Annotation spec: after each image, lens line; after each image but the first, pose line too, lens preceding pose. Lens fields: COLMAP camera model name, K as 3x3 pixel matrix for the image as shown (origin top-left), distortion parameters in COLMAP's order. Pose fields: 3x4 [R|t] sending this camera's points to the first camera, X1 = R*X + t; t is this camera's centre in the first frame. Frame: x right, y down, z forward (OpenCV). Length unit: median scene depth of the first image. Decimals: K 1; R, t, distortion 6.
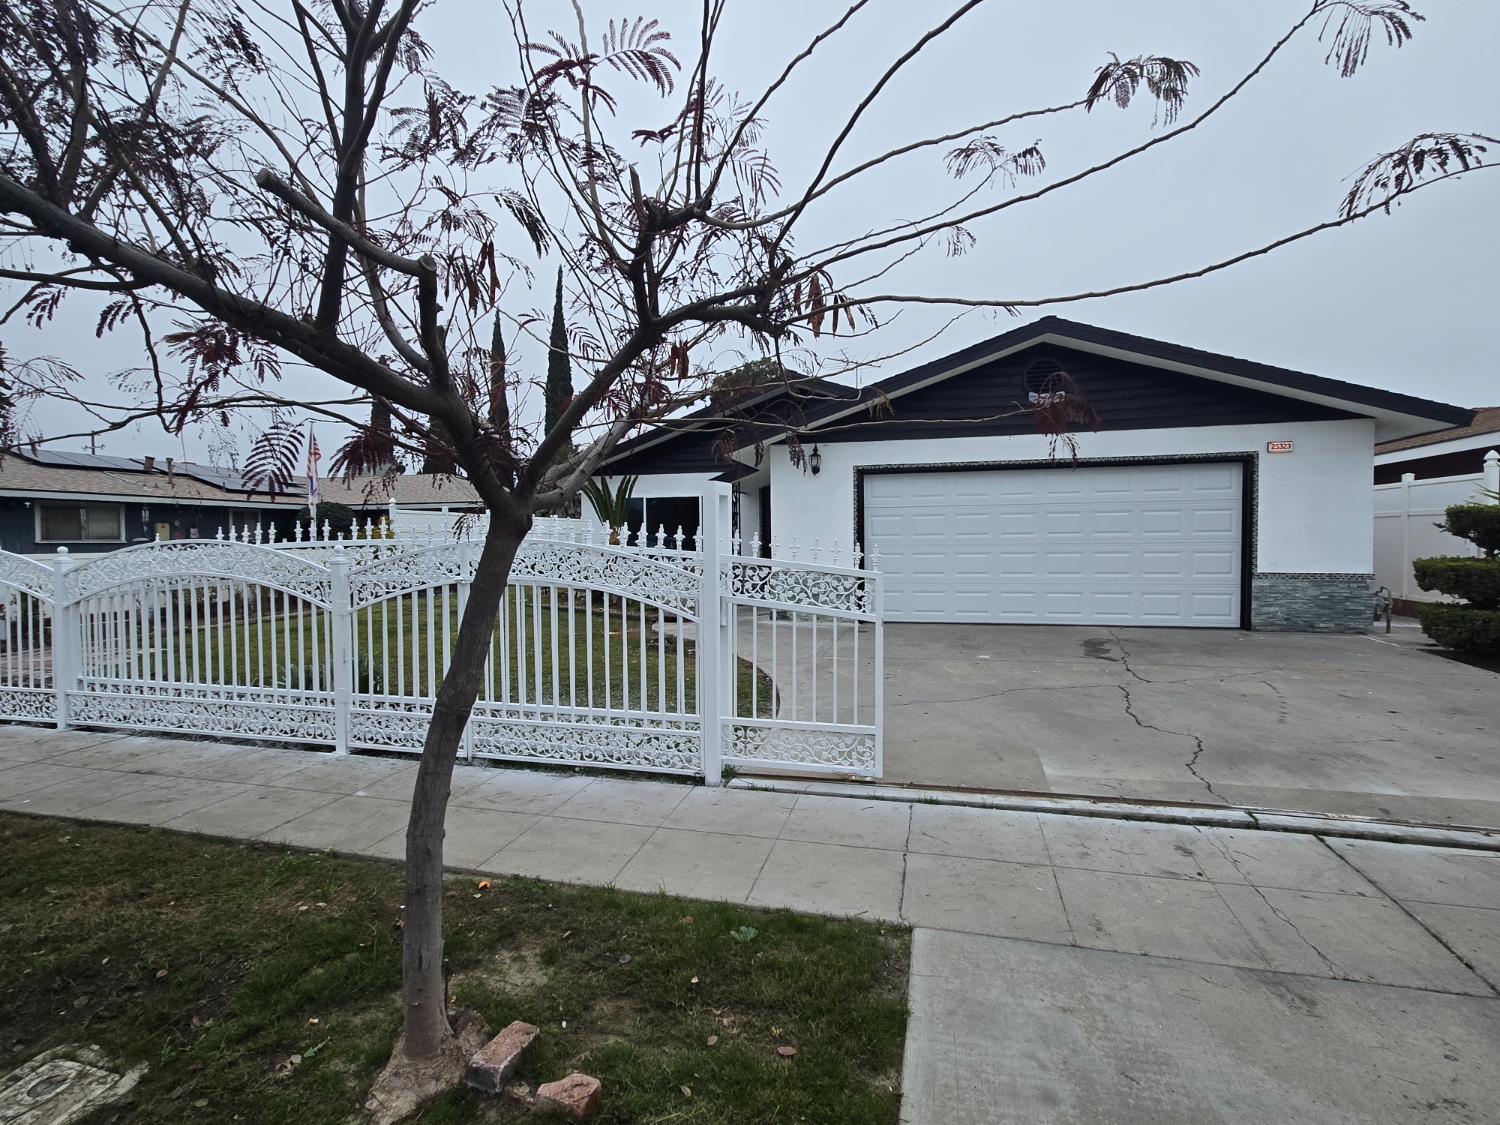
lens RADIAL K [[741.3, 0, 744.4], [0, 741.3, 567.5], [0, 0, 1]] dist [-0.002016, 0.000155]
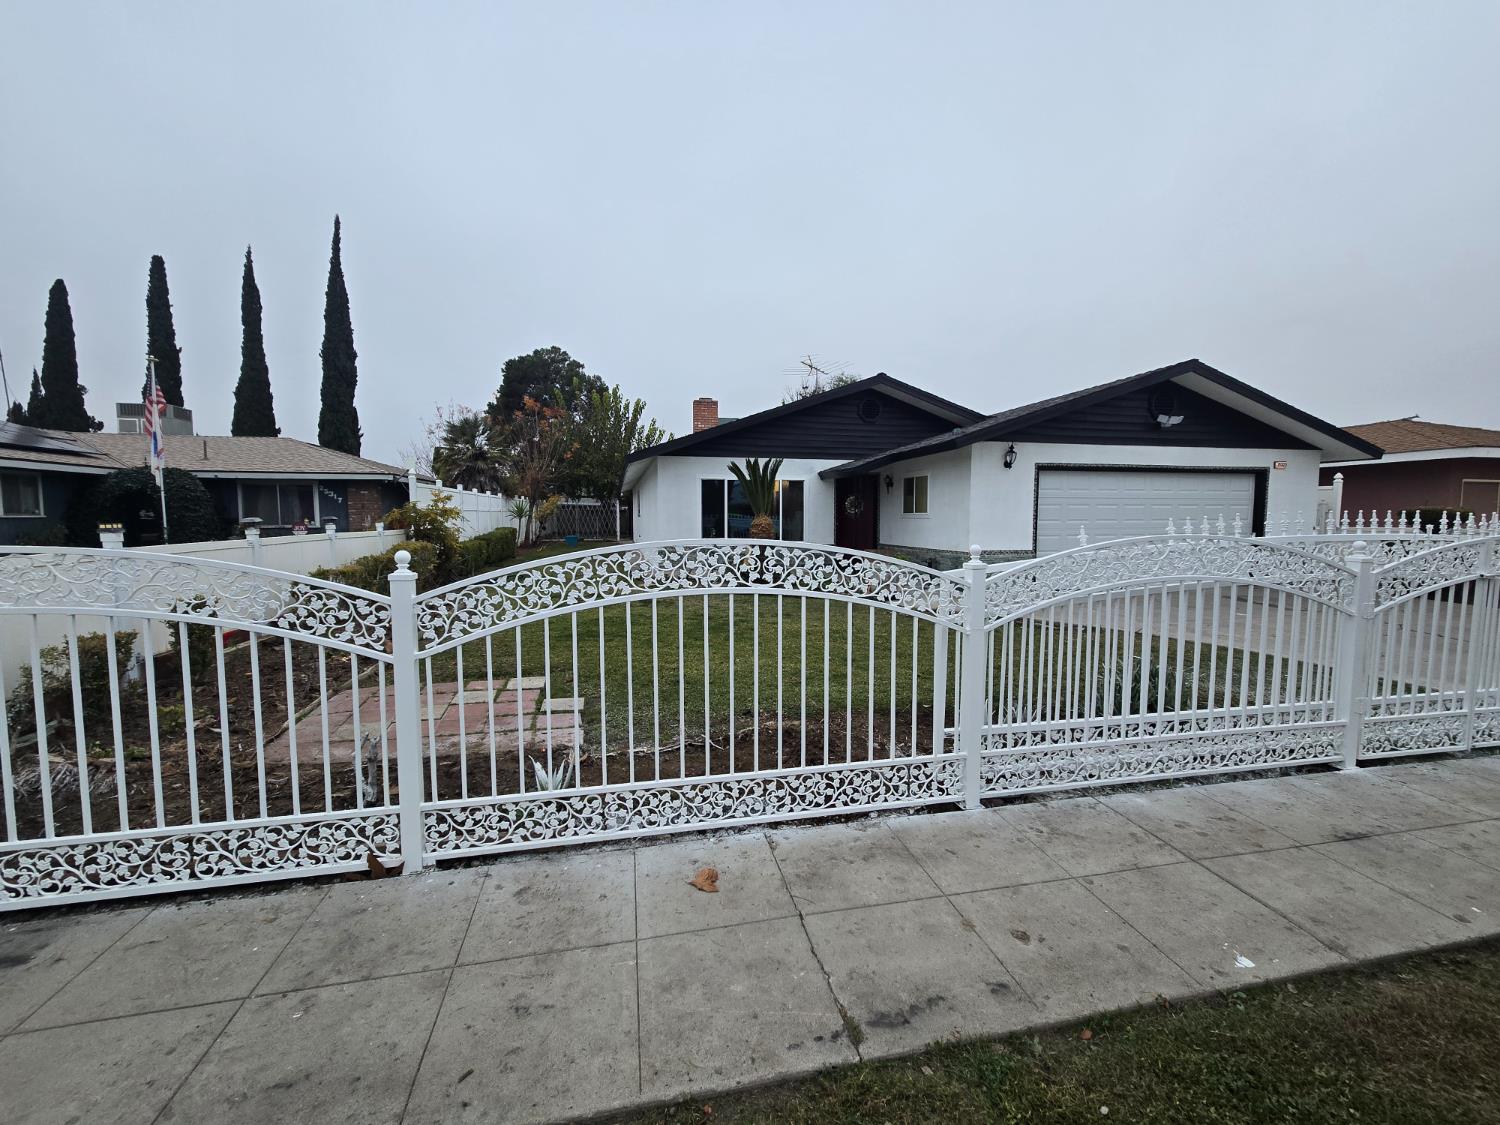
lens RADIAL K [[615.6, 0, 754.8], [0, 615.6, 566.0], [0, 0, 1]] dist [0.003422, 0.002129]
pose [[0.885347, -0.027991, 0.464087, -0.814742], [0.008693, 0.999008, 0.043670, -0.019368], [-0.464849, -0.034629, 0.884712, 0.358386]]
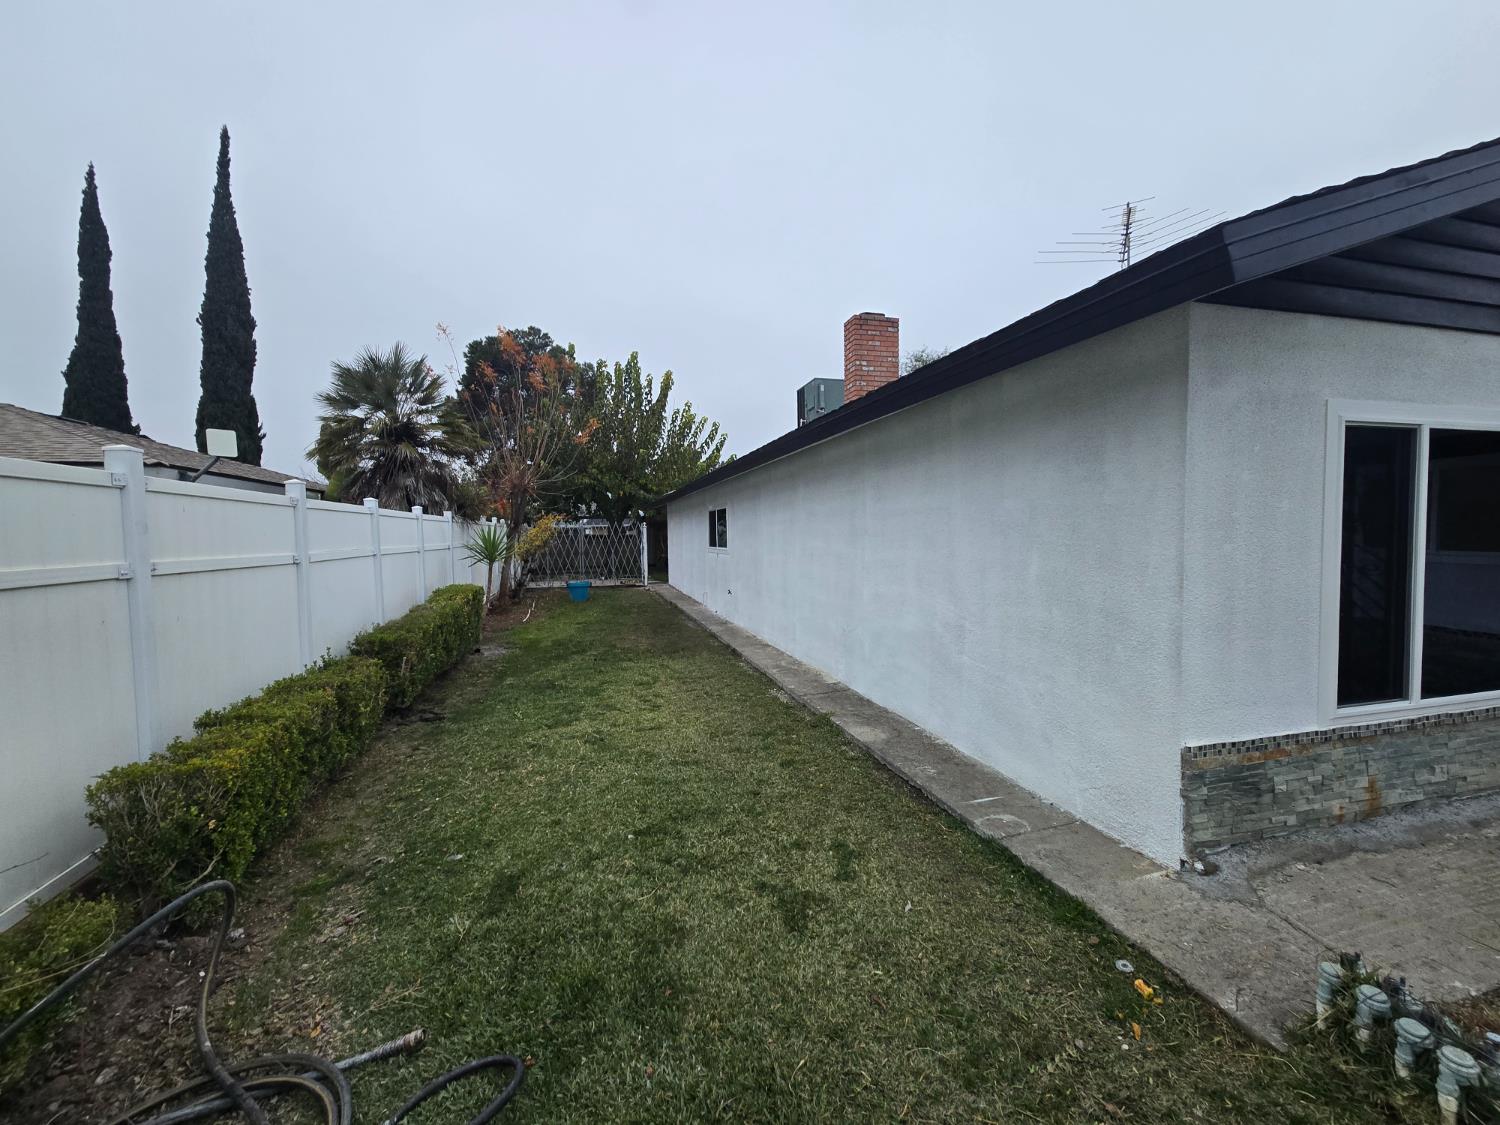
lens RADIAL K [[615.6, 0, 753.9], [0, 615.6, 565.6], [0, 0, 1]] dist [0.003422, 0.002129]
pose [[0.864646, -0.027877, 0.501608, -0.673946], [0.024487, 0.999611, 0.013345, -0.096709], [-0.501785, 0.000744, 0.864992, 1.530284]]
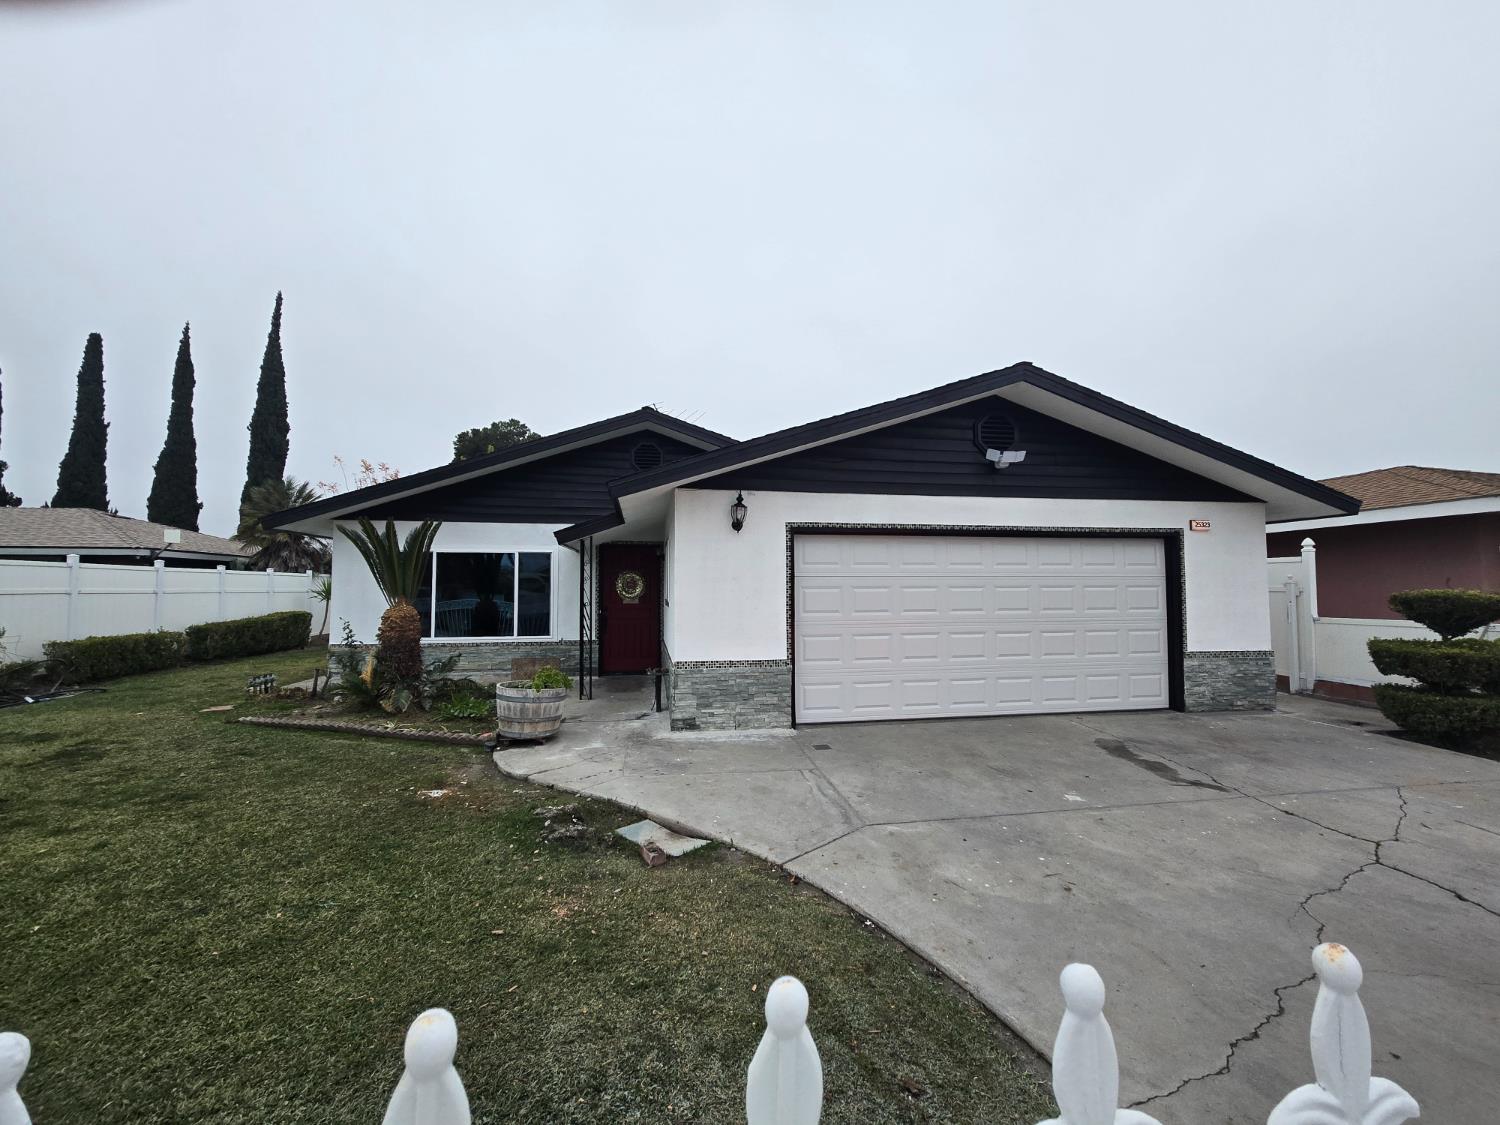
lens RADIAL K [[615.6, 0, 755.4], [0, 615.6, 565.0], [0, 0, 1]] dist [0.003422, 0.002129]
pose [[0.905476, 0.024933, 0.423665, -0.170985], [0.009411, 0.996848, -0.078778, -0.047749], [-0.424294, 0.075319, 0.902387, 0.491207]]
